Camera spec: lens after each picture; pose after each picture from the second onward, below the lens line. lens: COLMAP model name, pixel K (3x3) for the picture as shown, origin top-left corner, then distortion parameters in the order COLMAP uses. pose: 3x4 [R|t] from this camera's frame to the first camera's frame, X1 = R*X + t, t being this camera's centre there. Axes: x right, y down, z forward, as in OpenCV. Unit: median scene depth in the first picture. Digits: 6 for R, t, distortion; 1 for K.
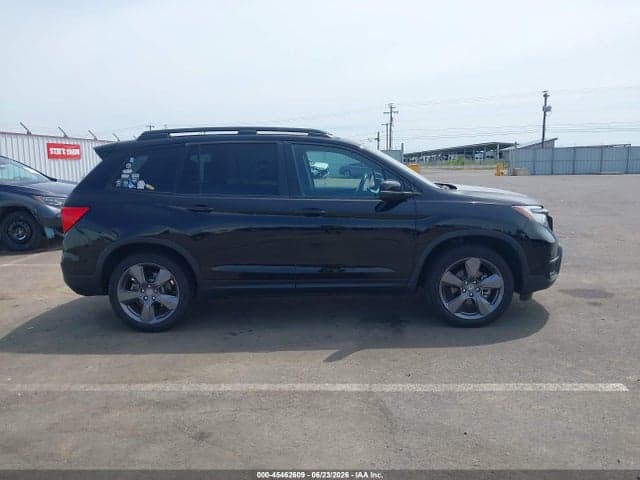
lens RADIAL K [[505.1, 0, 330.7], [0, 505.1, 239.5], [0, 0, 1]] dist [0.056774, -0.105901]
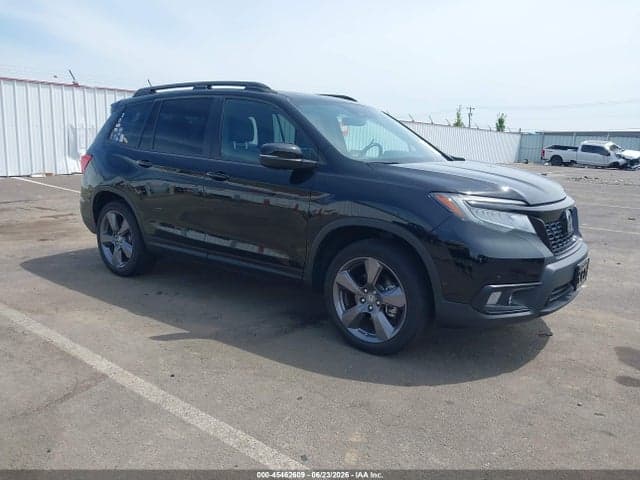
lens RADIAL K [[505.1, 0, 330.7], [0, 505.1, 239.5], [0, 0, 1]] dist [0.056774, -0.105901]
pose [[0.817583, 0.153311, -0.555025, 0.618217], [-0.134713, 0.988081, 0.074491, -0.035170], [0.559830, 0.013866, 0.828491, 0.364750]]
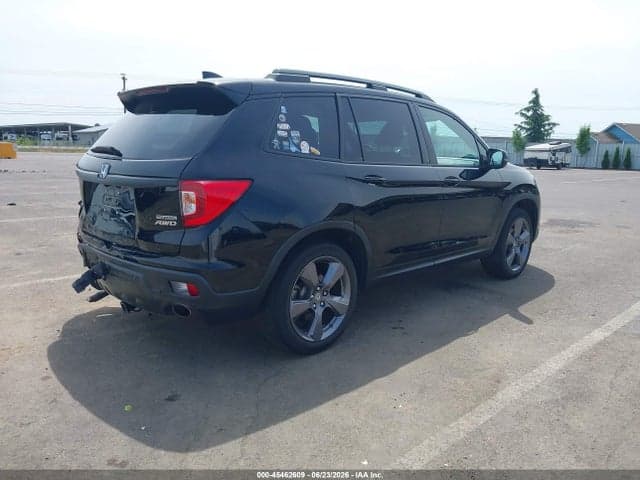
lens RADIAL K [[505.1, 0, 330.7], [0, 505.1, 239.5], [0, 0, 1]] dist [0.056774, -0.105901]
pose [[0.680986, -0.098676, 0.725618, -0.870178], [0.078057, 0.995016, 0.062055, -0.021740], [-0.728124, 0.014381, 0.685294, 0.500983]]
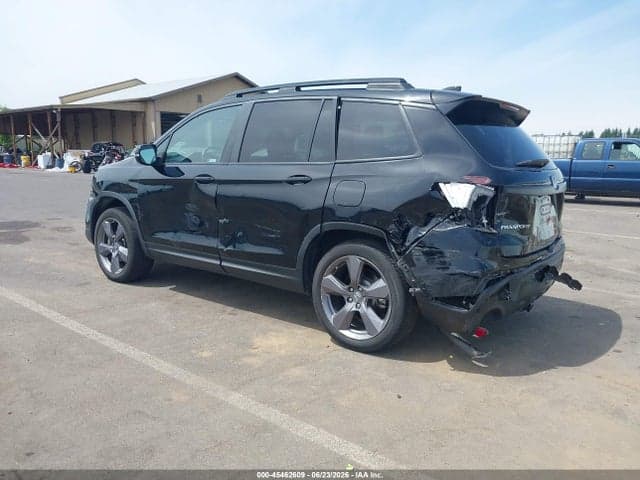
lens RADIAL K [[505.1, 0, 330.7], [0, 505.1, 239.5], [0, 0, 1]] dist [0.056774, -0.105901]
pose [[-0.813961, -0.095151, 0.573074, -0.741274], [0.084736, 0.956497, 0.279166, -0.255581], [-0.574707, 0.275790, -0.770488, 2.001947]]
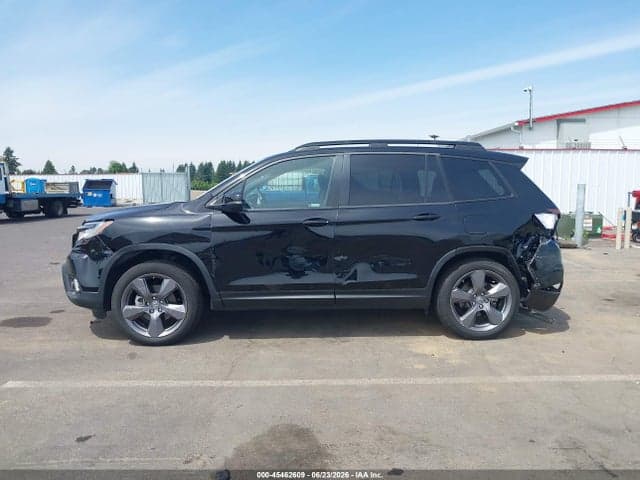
lens RADIAL K [[505.1, 0, 330.7], [0, 505.1, 239.5], [0, 0, 1]] dist [0.056774, -0.105901]
pose [[-0.996437, 0.022609, -0.081258, 0.025869], [0.001130, 0.966896, 0.255167, -0.342574], [0.084337, 0.254166, -0.963476, 2.358351]]
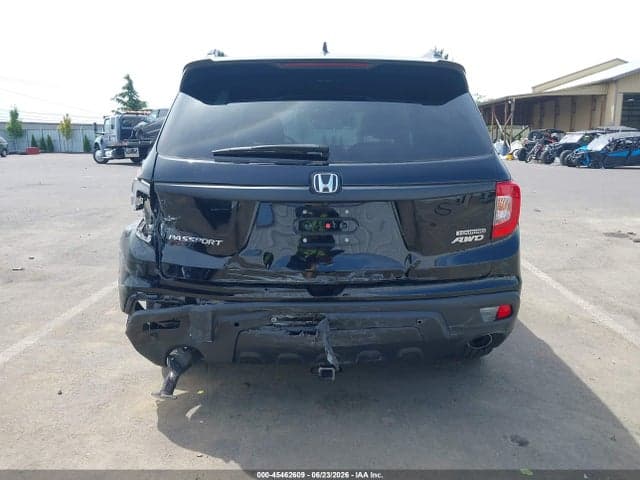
lens RADIAL K [[505.1, 0, 330.7], [0, 505.1, 239.5], [0, 0, 1]] dist [0.056774, -0.105901]
pose [[-0.034138, -0.179890, 0.983094, -1.033362], [0.158856, 0.970185, 0.183044, -0.129187], [-0.986711, 0.162419, -0.004544, 1.203295]]
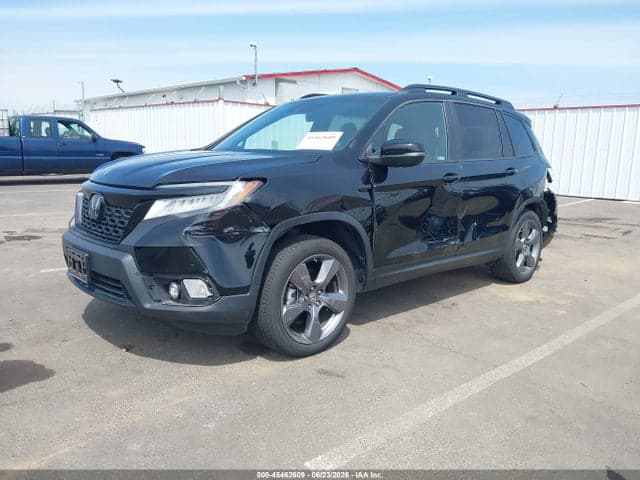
lens RADIAL K [[505.1, 0, 330.7], [0, 505.1, 239.5], [0, 0, 1]] dist [0.056774, -0.105901]
pose [[-0.701981, 0.117641, -0.702412, 0.747410], [-0.133416, 0.947081, 0.291953, -0.252188], [0.699587, 0.298659, -0.649138, 1.858690]]
